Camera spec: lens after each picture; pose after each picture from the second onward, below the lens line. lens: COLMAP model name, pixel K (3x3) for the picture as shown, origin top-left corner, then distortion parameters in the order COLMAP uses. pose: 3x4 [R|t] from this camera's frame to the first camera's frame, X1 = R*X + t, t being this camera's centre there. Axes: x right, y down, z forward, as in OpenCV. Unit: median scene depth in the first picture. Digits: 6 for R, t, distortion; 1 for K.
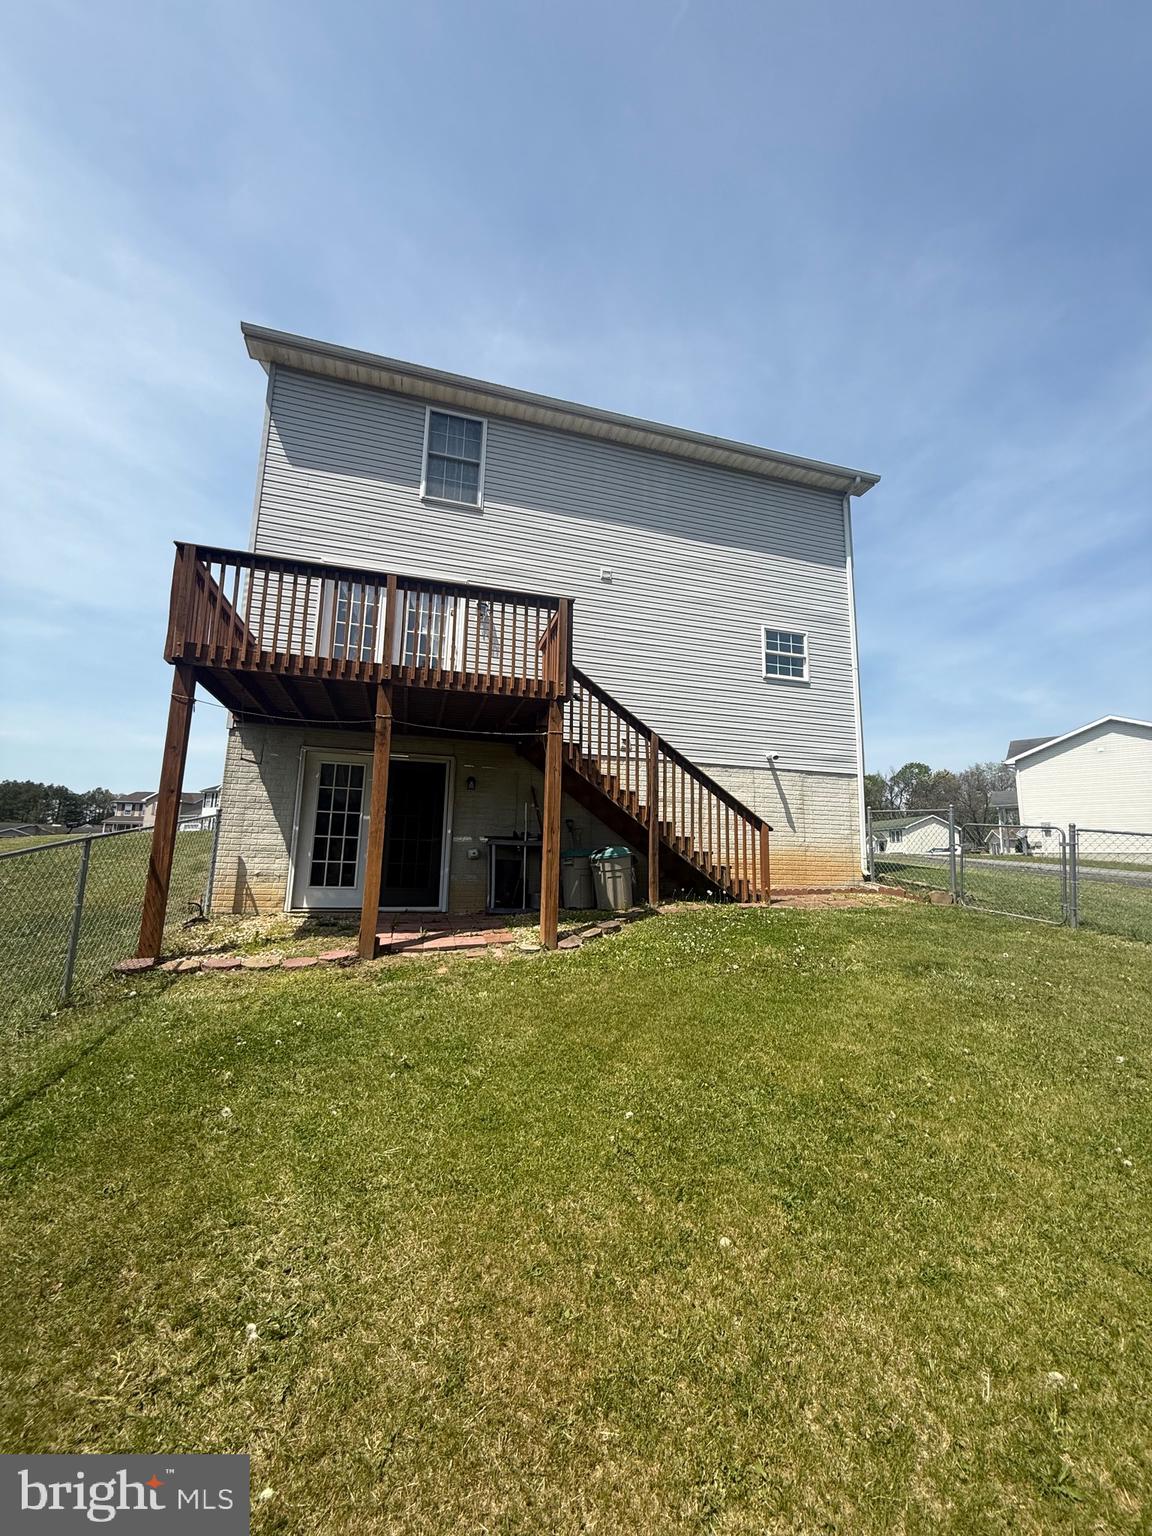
lens RADIAL K [[612.0, 0, 577.0], [0, 612.0, 764.5], [0, 0, 1]] dist [0.001709, -0.000573]
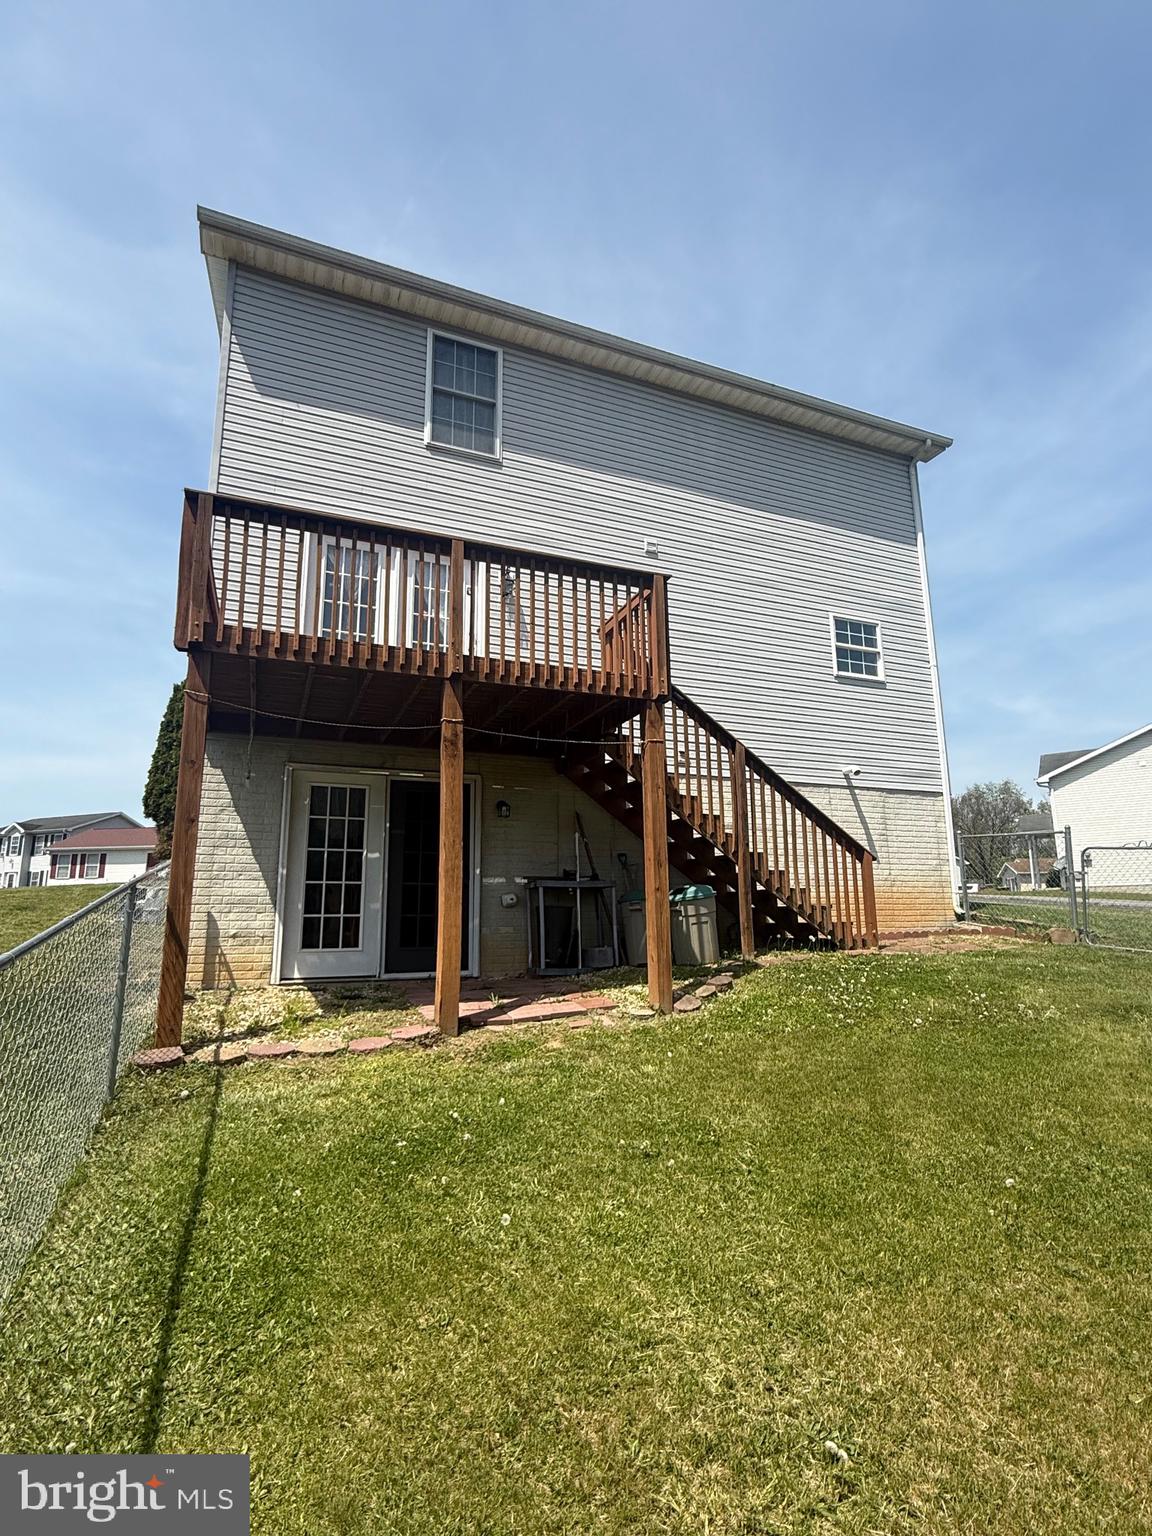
lens RADIAL K [[787.5, 0, 575.7], [0, 787.5, 769.9], [0, 0, 1]] dist [-0.001404, 0.000525]
pose [[0.992707, -0.010643, 0.120081, -0.204639], [0.014068, 0.999517, -0.027707, 0.010011], [-0.119728, 0.029194, 0.992377, -0.004093]]
